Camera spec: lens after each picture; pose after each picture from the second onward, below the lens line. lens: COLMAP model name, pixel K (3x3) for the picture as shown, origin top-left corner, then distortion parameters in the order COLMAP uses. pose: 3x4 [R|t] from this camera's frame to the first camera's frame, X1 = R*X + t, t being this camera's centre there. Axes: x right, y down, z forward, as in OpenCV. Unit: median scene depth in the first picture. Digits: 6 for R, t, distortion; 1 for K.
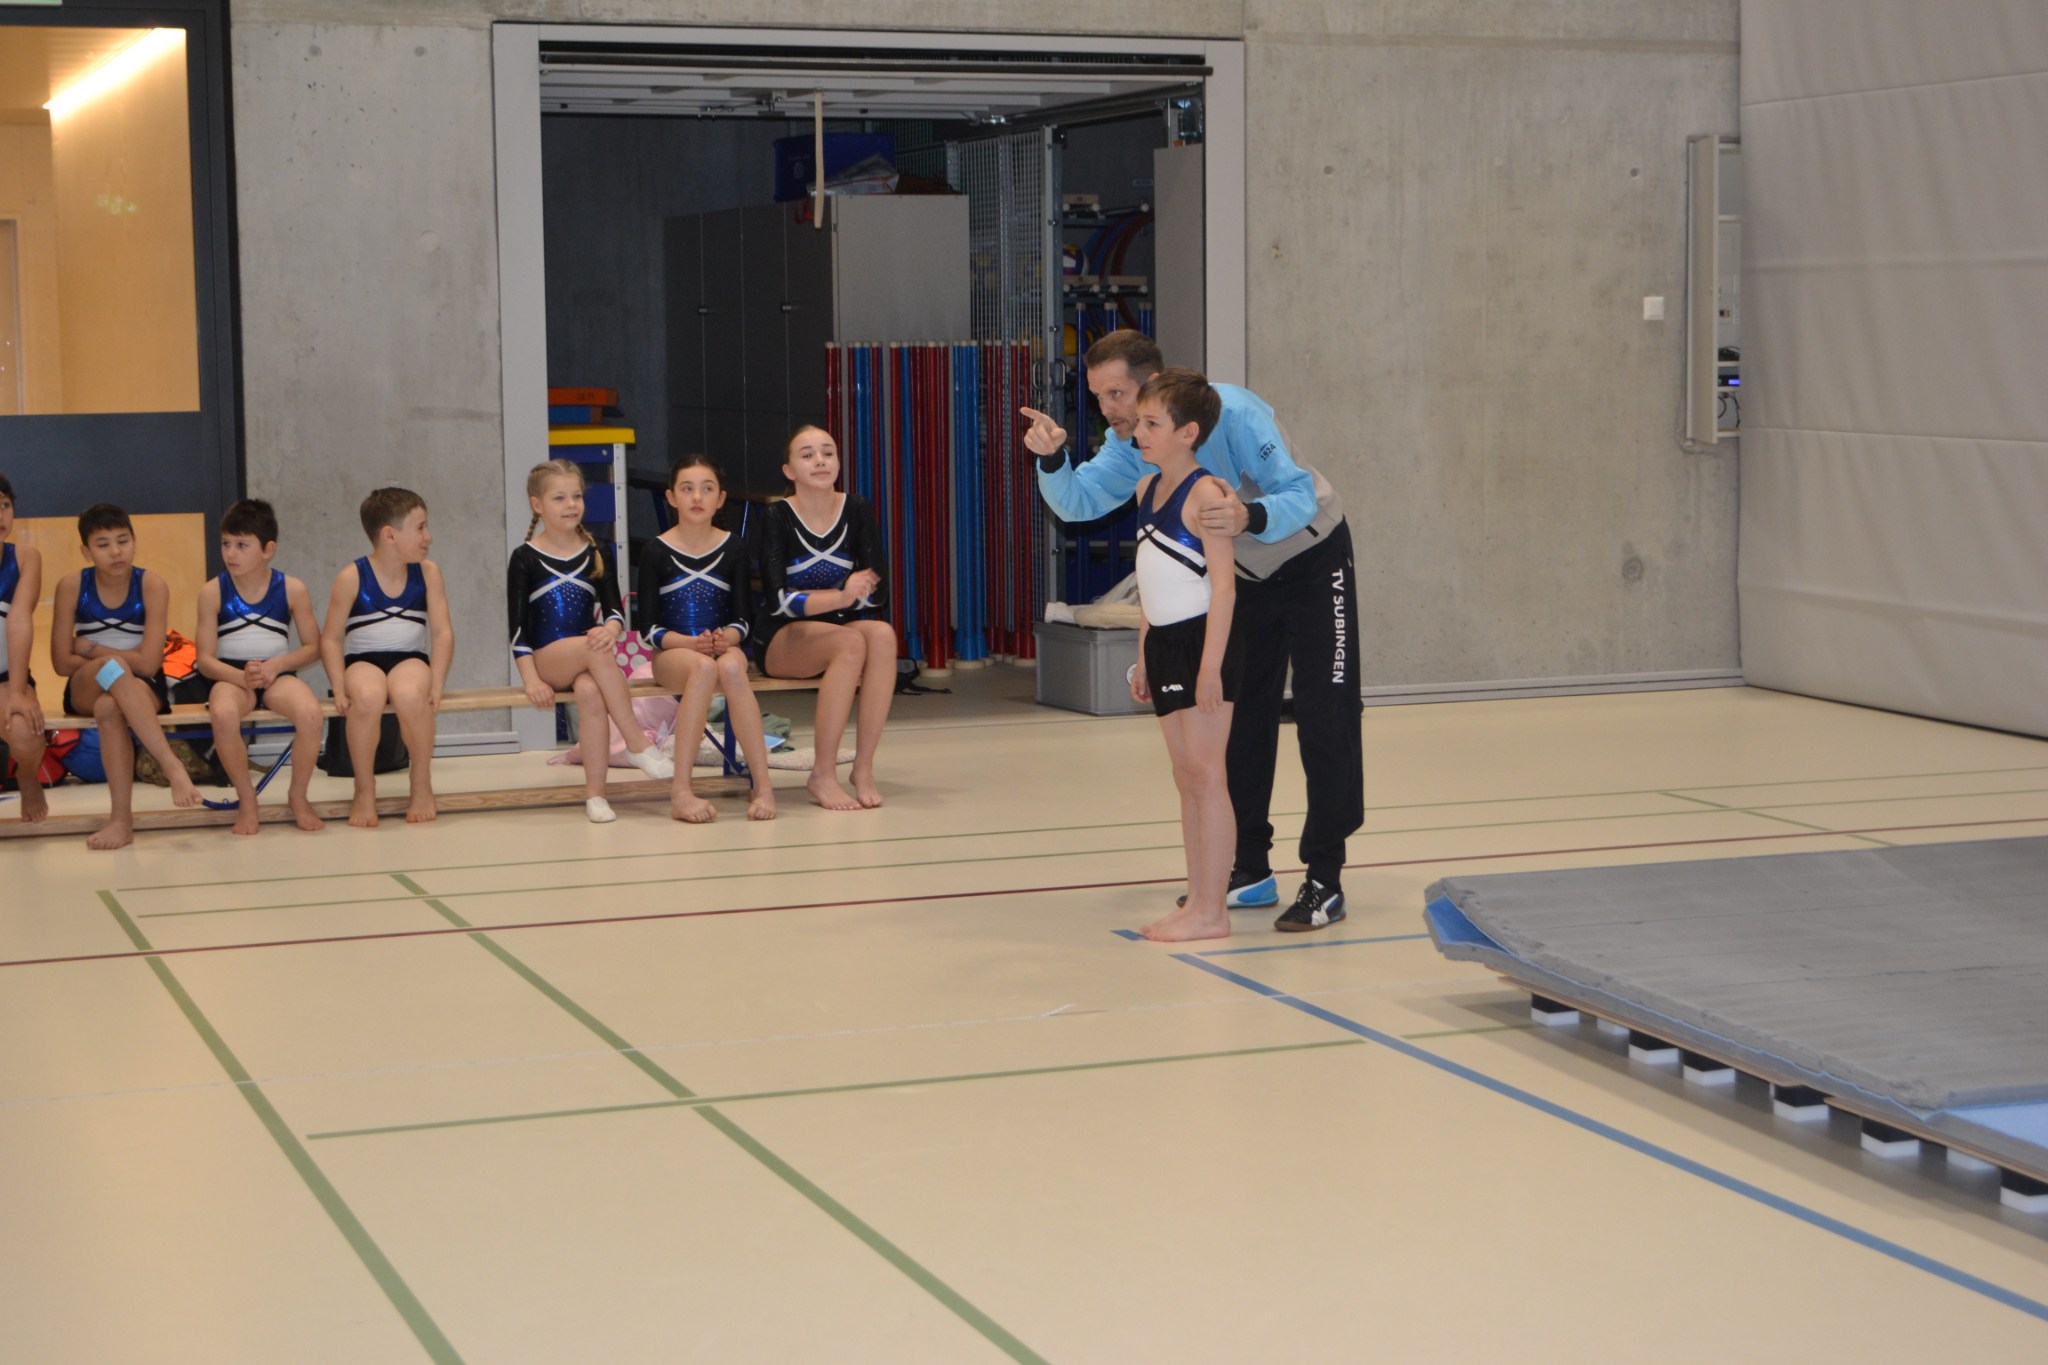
lens RADIAL K [[3433.5, 0, 1024.0], [0, 3433.5, 682.5], [0, 0, 1]] dist [-0.008397, 0.008257]
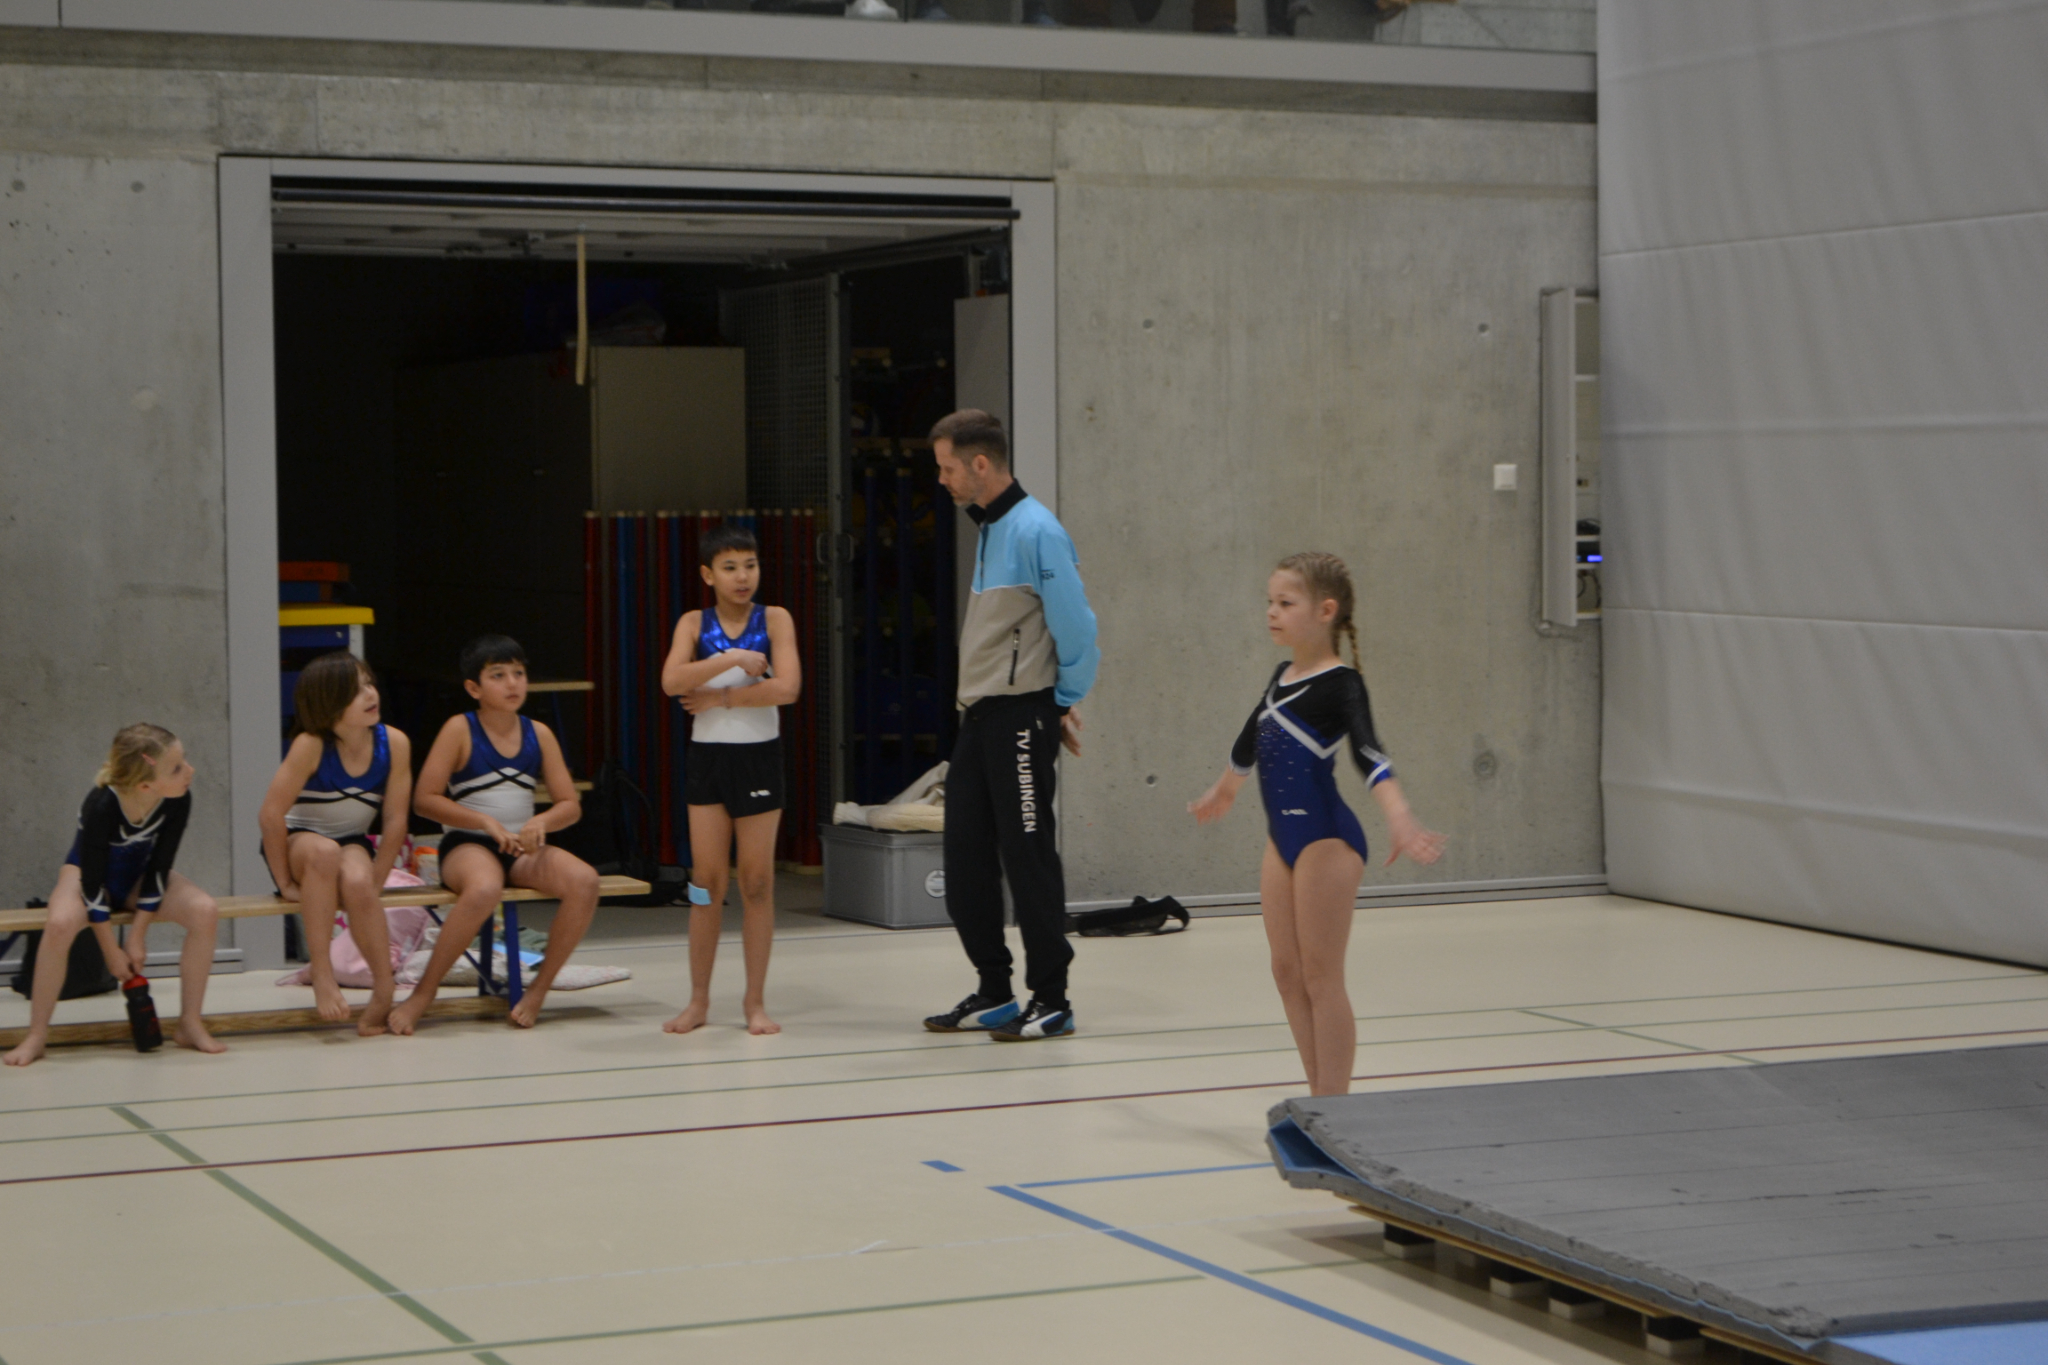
lens RADIAL K [[3962.5, 0, 1024.0], [0, 3962.5, 682.5], [0, 0, 1]] dist [0.029167, 0.034778]
pose [[0.998142, 0.000430, 0.060932, -0.007550], [0.002893, 0.998513, -0.054436, 0.001871], [-0.060865, 0.054511, 0.996656, -0.034621]]
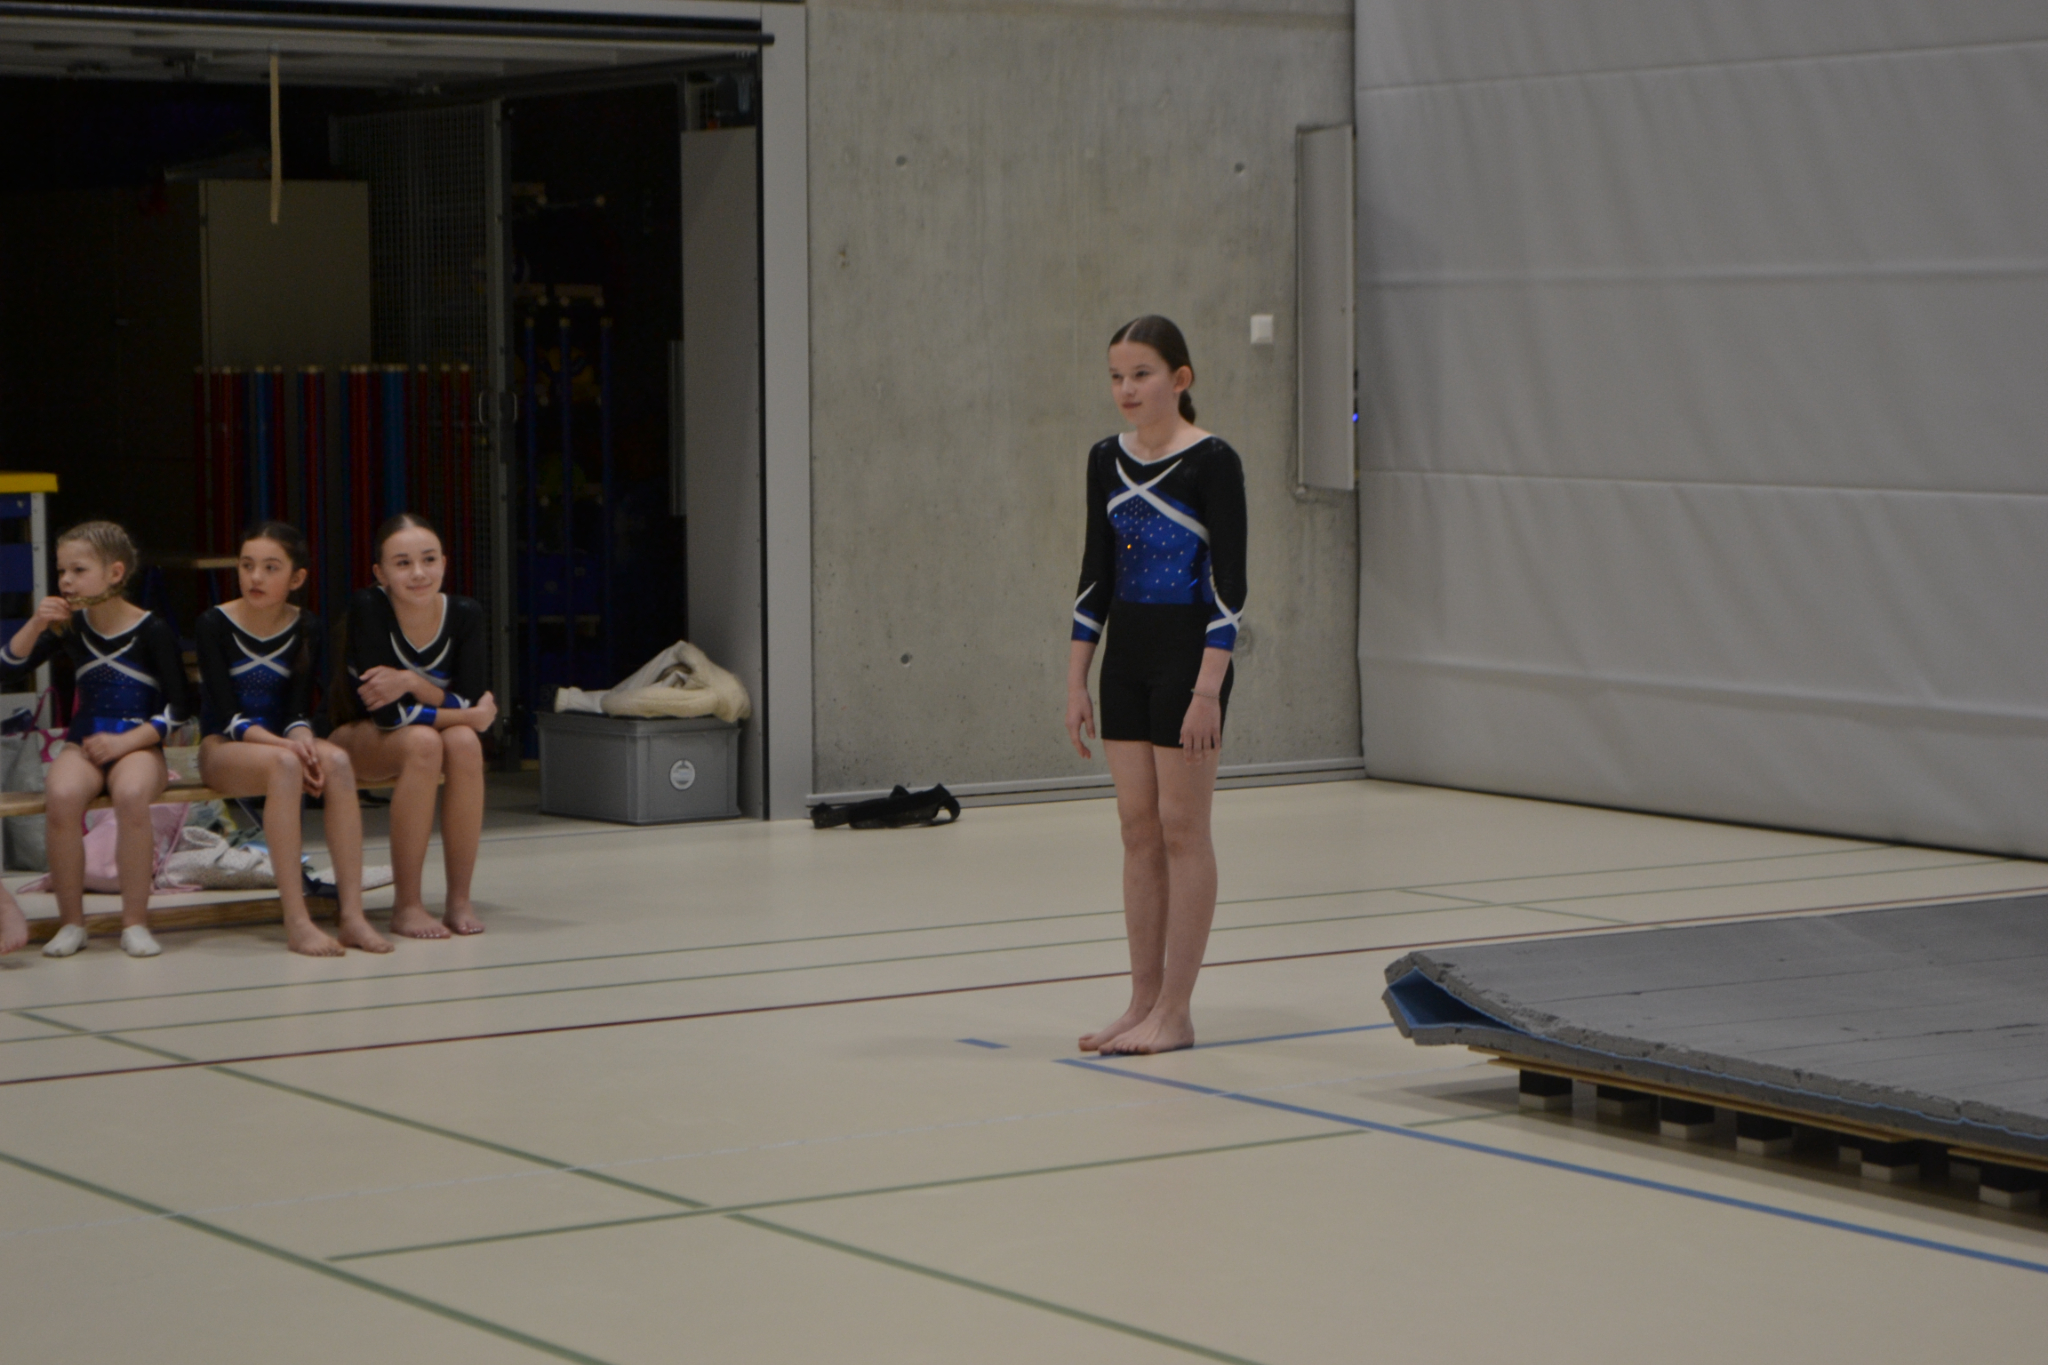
lens RADIAL K [[4744.2, 0, 976.0], [0, 4744.2, 707.9], [0, 0, 1]] dist [0.027643, 0.055678]
pose [[0.972663, -0.013143, 0.231849, -0.162122], [0.019585, 0.999483, -0.025506, 0.012233], [-0.231394, 0.029350, 0.972417, -0.114507]]
